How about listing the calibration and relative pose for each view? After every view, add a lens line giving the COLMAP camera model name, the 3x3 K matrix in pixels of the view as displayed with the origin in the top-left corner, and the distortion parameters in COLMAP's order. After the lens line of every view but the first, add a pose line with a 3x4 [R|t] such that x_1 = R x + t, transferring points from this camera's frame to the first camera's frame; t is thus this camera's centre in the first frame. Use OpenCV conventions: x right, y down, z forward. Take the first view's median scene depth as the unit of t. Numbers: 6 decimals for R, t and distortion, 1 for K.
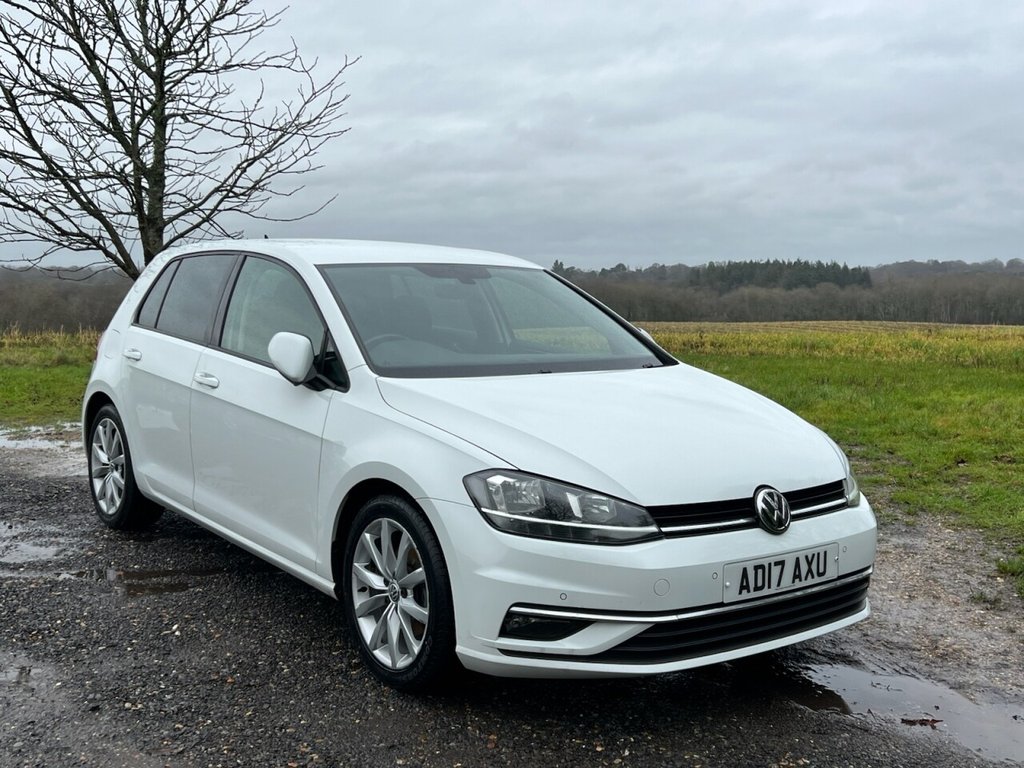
lens RADIAL K [[1212.7, 0, 509.9], [0, 1212.7, 395.3], [0, 0, 1]] dist [0.049320, 0.000000]
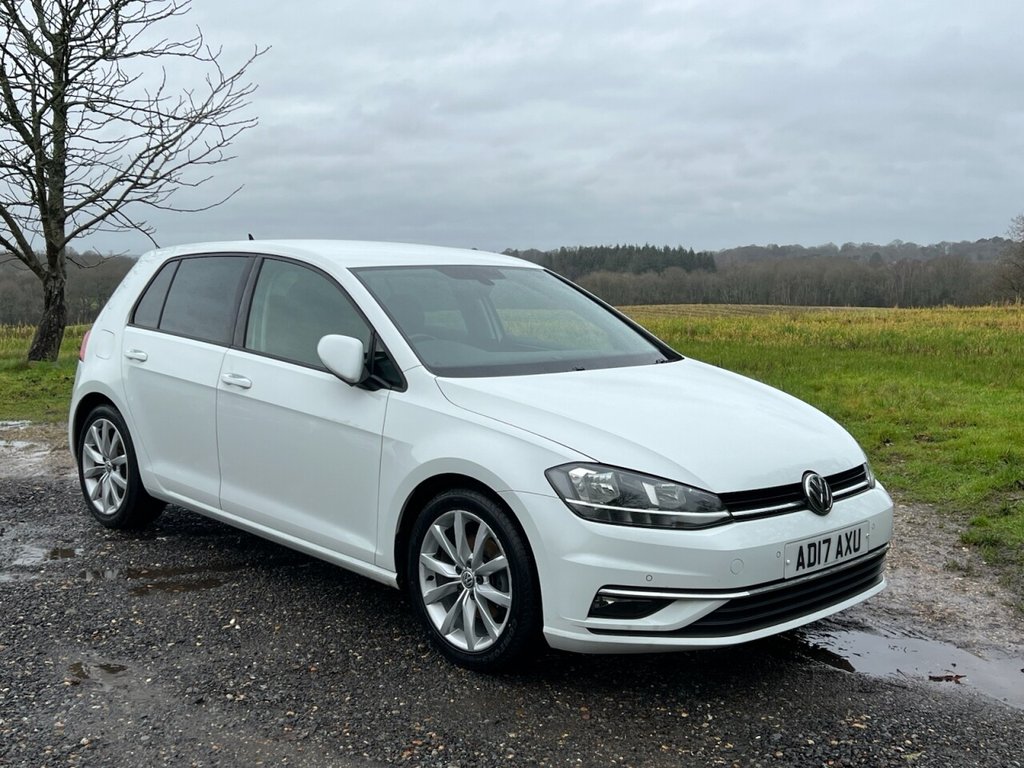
lens RADIAL K [[1212.7, 0, 507.1], [0, 1212.7, 399.2], [0, 0, 1]] dist [0.049320, 0.000000]
pose [[0.992398, -0.018378, 0.121691, -0.148929], [0.016459, 0.999724, 0.016756, -0.010386], [-0.121966, -0.014625, 0.992427, -0.044484]]
